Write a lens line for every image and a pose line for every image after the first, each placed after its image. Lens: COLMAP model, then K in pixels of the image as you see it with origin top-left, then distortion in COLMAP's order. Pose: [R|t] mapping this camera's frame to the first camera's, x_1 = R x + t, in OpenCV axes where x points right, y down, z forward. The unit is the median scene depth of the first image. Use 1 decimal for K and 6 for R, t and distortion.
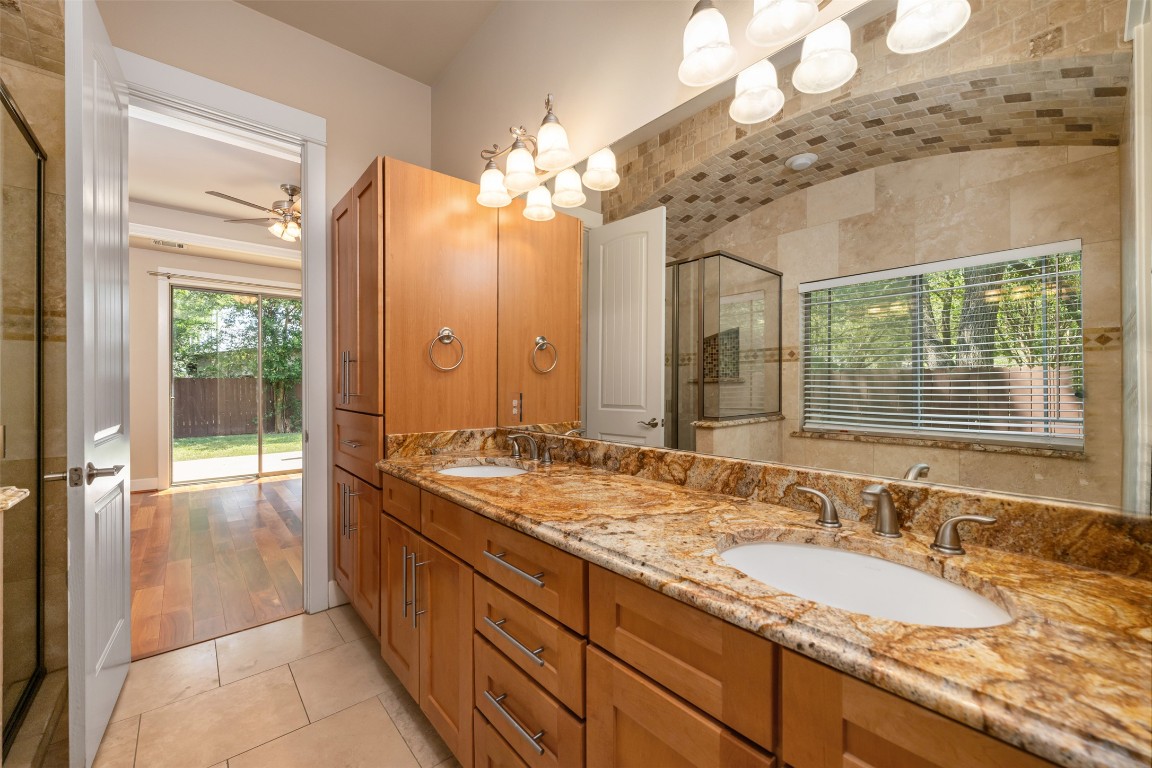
lens RADIAL K [[456.1, 0, 577.4], [0, 456.1, 384.4], [0, 0, 1]] dist [-0.001242, 0.000366]
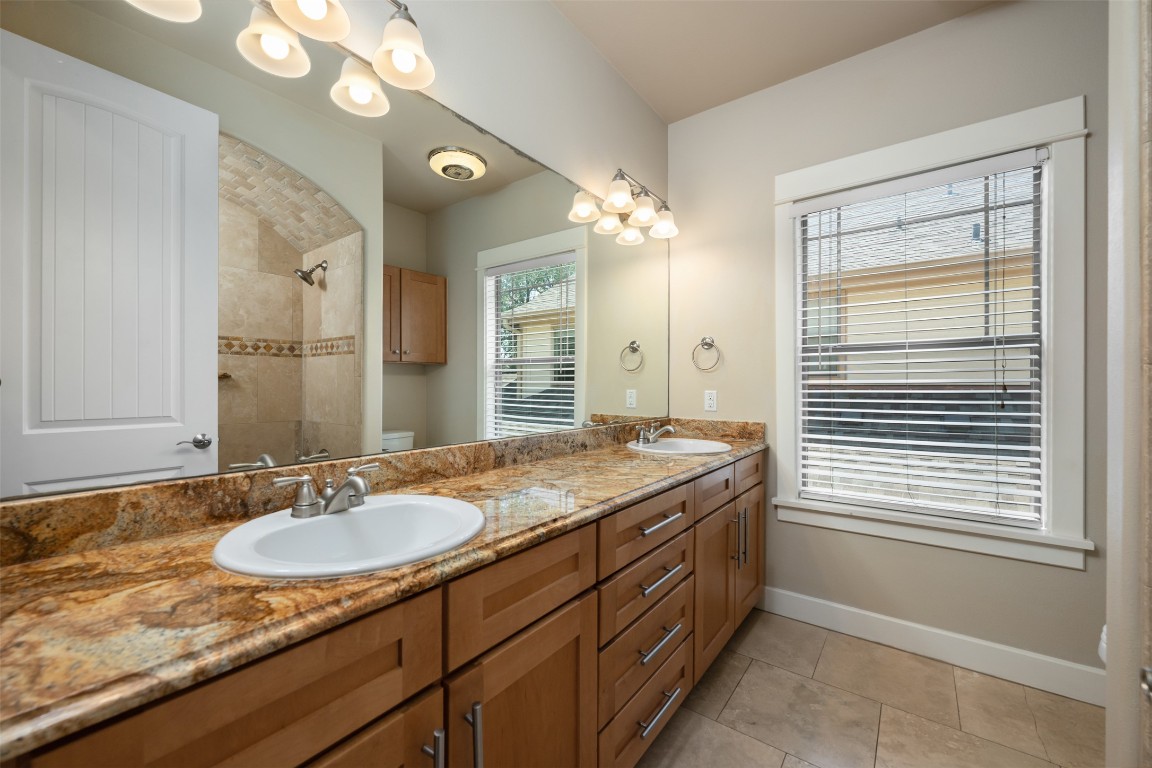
lens RADIAL K [[456.1, 0, 577.5], [0, 456.1, 386.0], [0, 0, 1]] dist [-0.001242, 0.000366]
pose [[-0.210348, -0.001643, 0.977625, -1.105657], [0.000882, 0.999998, 0.001870, 0.015024], [-0.977626, 0.001255, -0.210346, 1.224804]]
